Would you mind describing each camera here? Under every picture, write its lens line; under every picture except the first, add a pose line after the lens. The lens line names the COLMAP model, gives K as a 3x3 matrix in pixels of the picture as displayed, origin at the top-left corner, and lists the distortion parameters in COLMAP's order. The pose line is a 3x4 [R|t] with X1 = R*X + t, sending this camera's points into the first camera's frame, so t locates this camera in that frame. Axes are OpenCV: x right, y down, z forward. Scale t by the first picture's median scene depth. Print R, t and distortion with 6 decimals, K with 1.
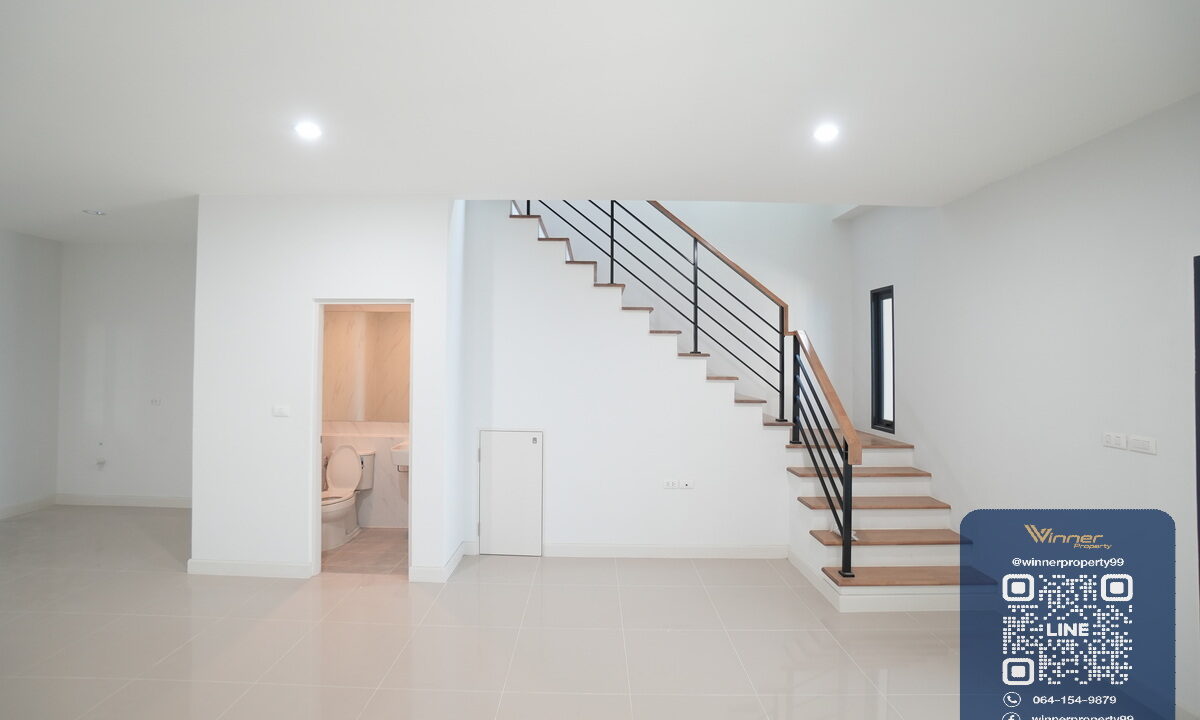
lens RADIAL K [[524.8, 0, 599.2], [0, 524.8, 352.7], [0, 0, 1]] dist [-0.045078, 0.005079]
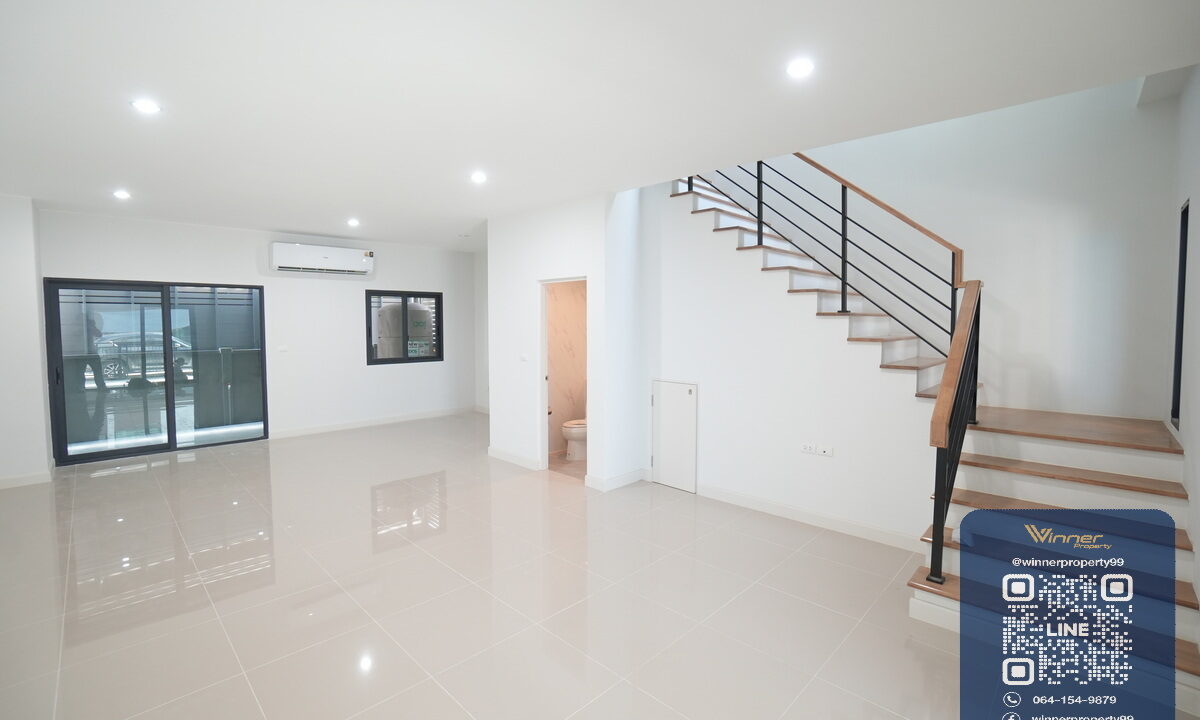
lens RADIAL K [[524.8, 0, 605.7], [0, 524.8, 360.0], [0, 0, 1]] dist [-0.045078, 0.005079]
pose [[0.728237, 0.039398, -0.684192, 0.519583], [0.012326, 0.997432, 0.070555, 0.015301], [0.685215, -0.059814, 0.725881, 0.050406]]
